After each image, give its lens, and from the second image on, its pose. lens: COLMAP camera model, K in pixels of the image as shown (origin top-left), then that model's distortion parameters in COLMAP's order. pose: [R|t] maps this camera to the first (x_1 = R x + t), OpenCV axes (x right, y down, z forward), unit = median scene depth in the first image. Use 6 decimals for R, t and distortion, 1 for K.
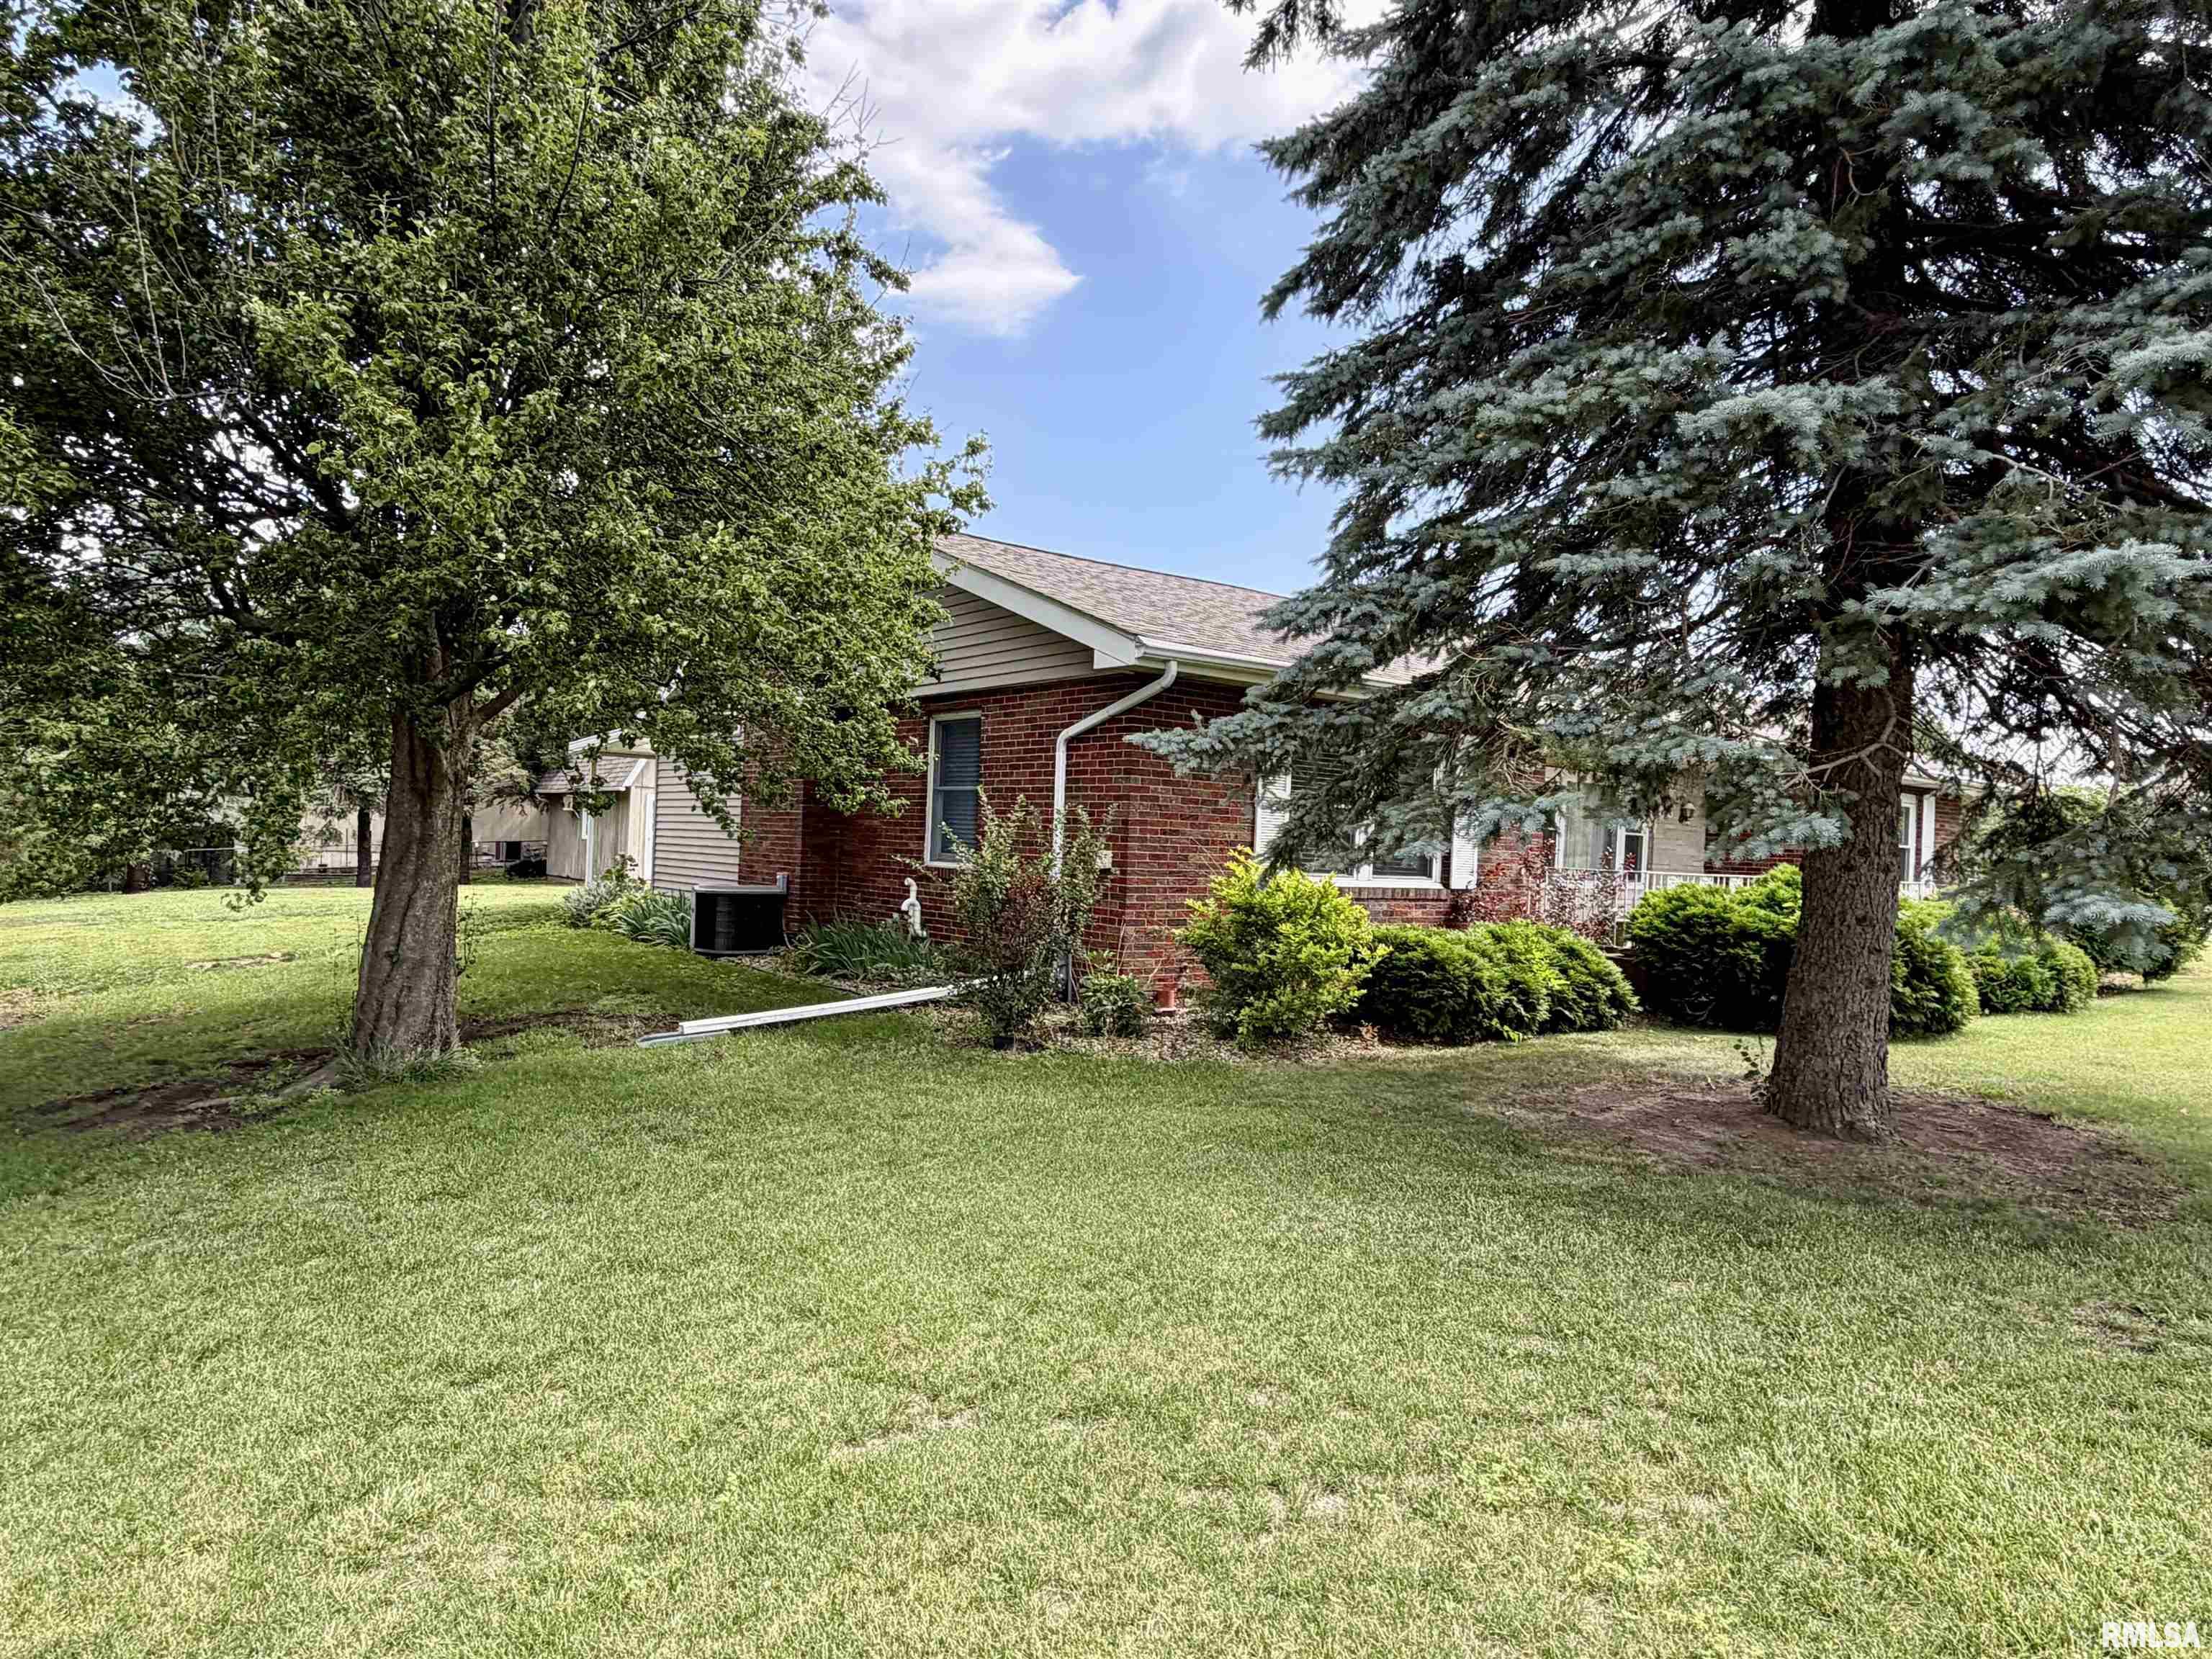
lens RADIAL K [[1286.7, 0, 1105.5], [0, 1286.7, 831.1], [0, 0, 1]] dist [0.003889, 0.002302]
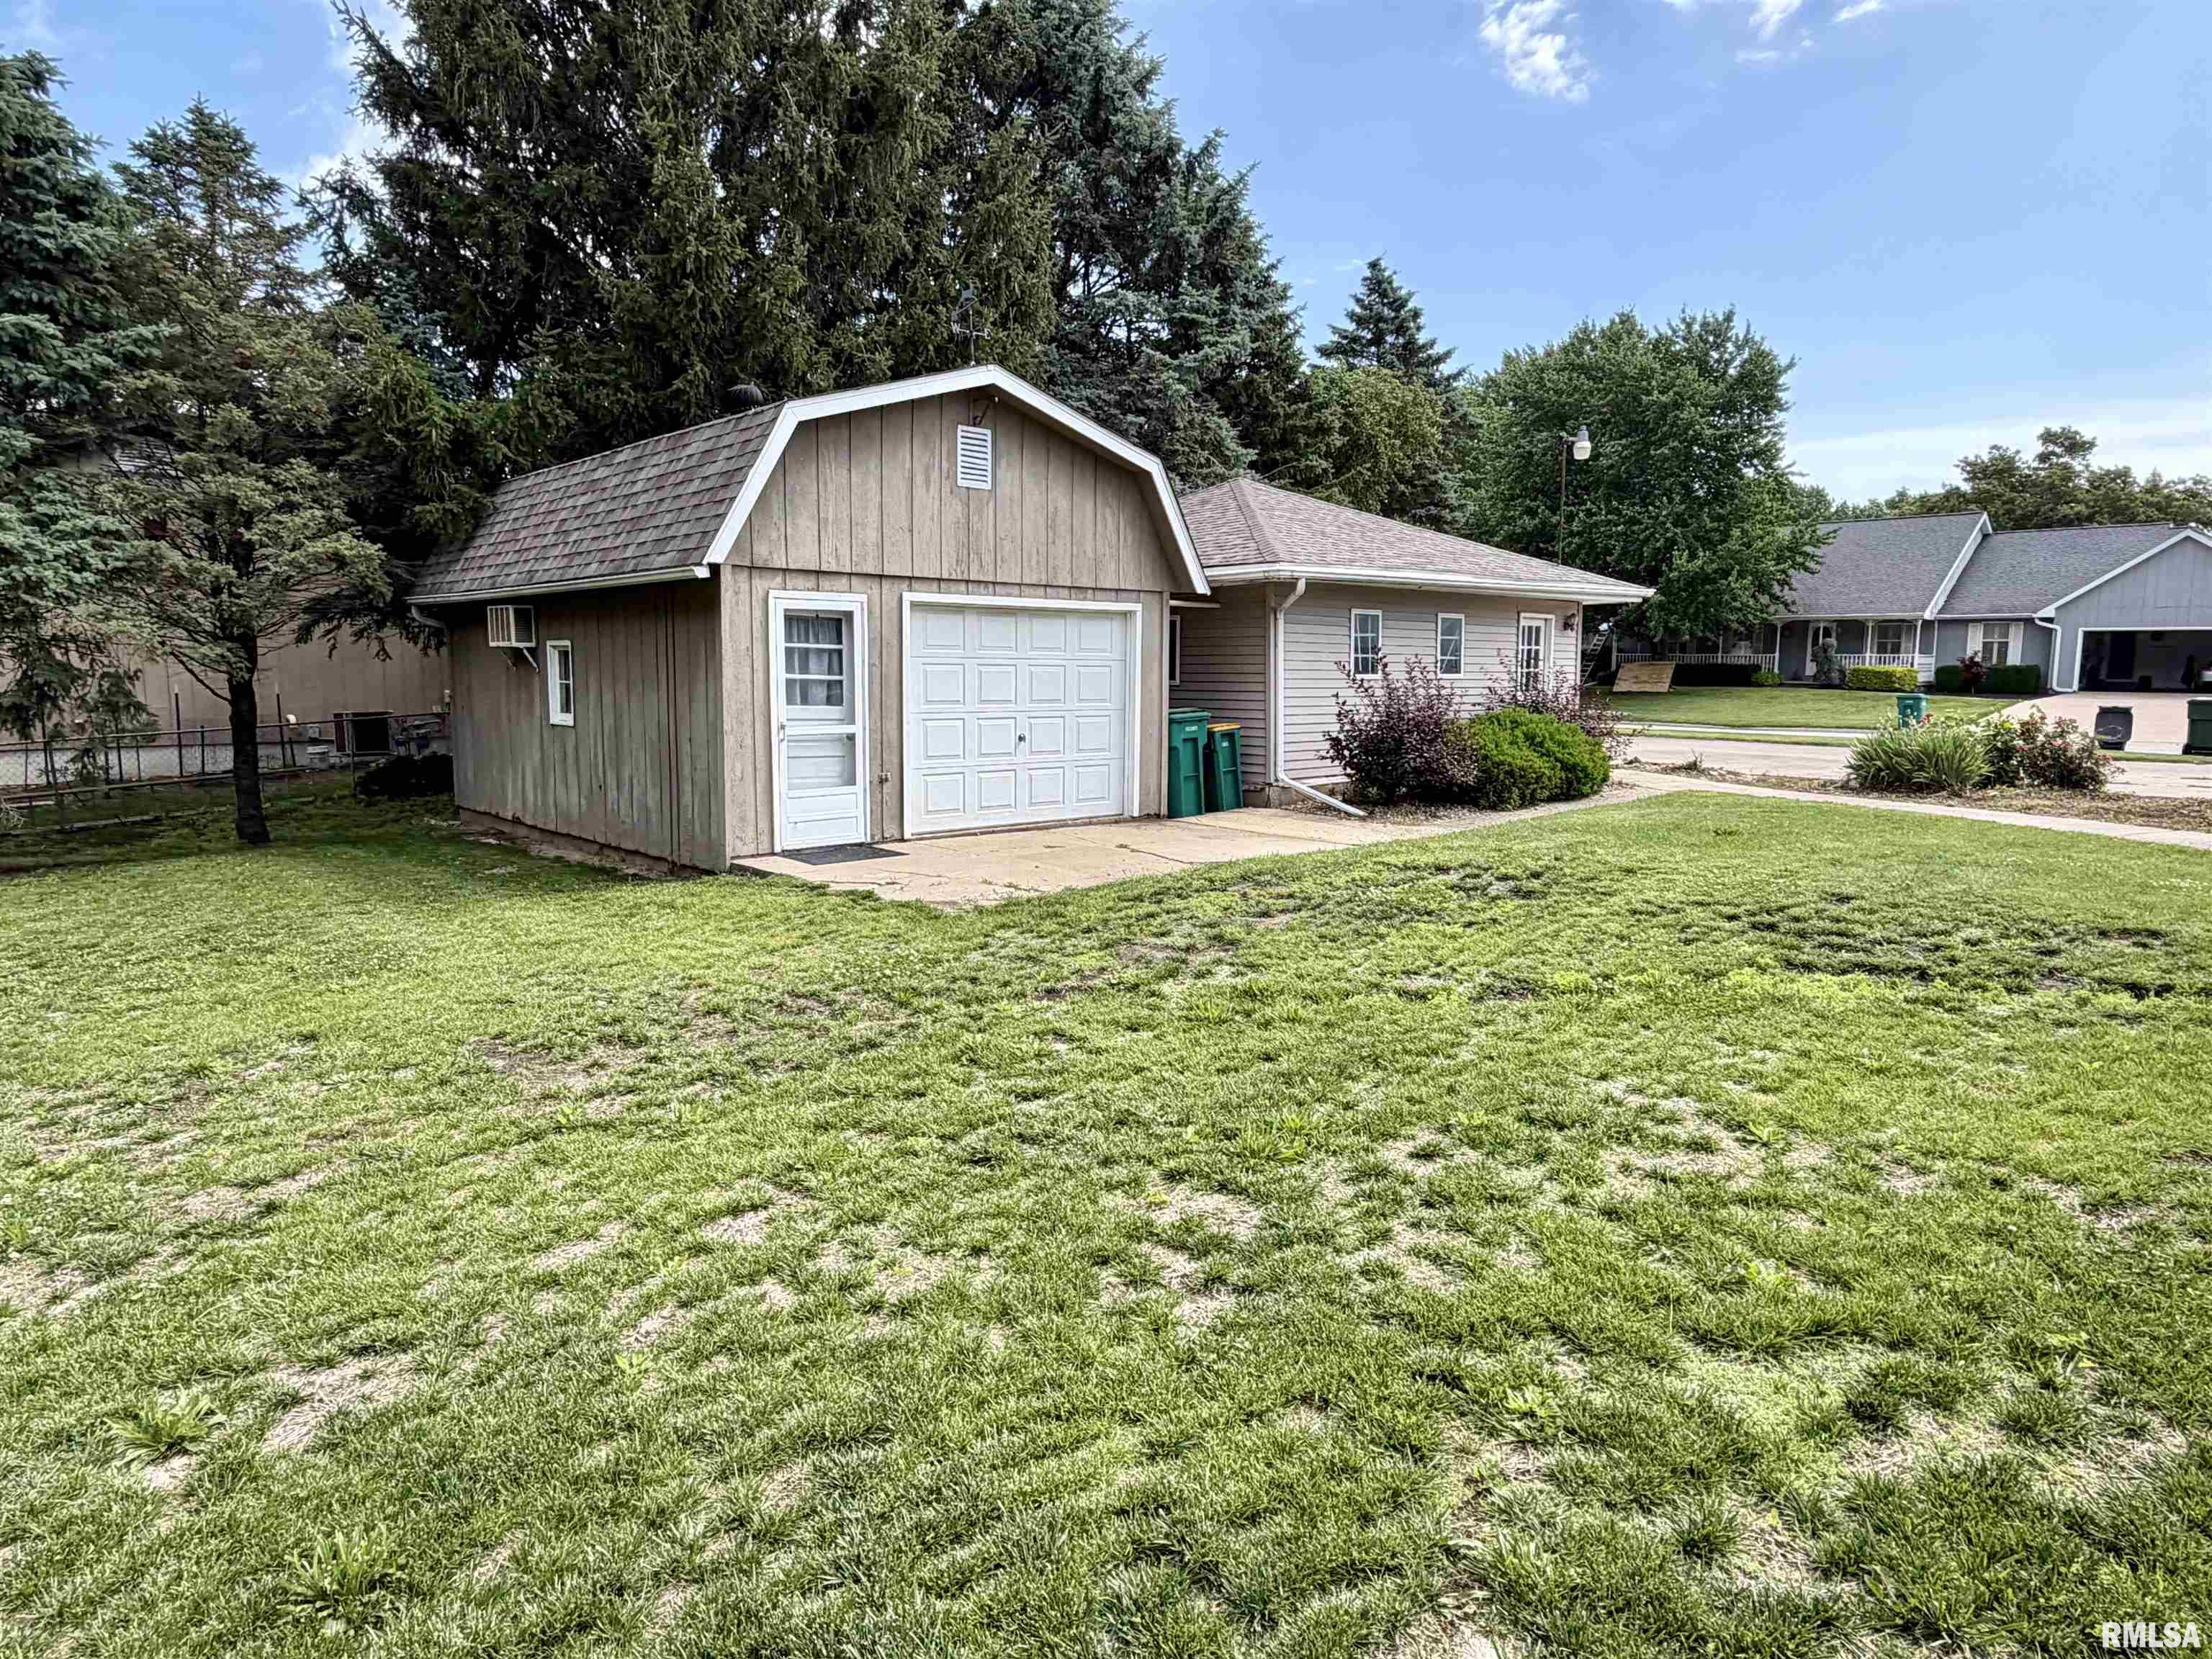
lens RADIAL K [[1286.7, 0, 1105.1], [0, 1286.7, 824.3], [0, 0, 1]] dist [0.003889, 0.002302]
pose [[0.996412, -0.041991, 0.073481, -0.264088], [0.031301, 0.989514, 0.141005, -0.012104], [-0.078631, -0.138199, 0.987278, 0.588950]]
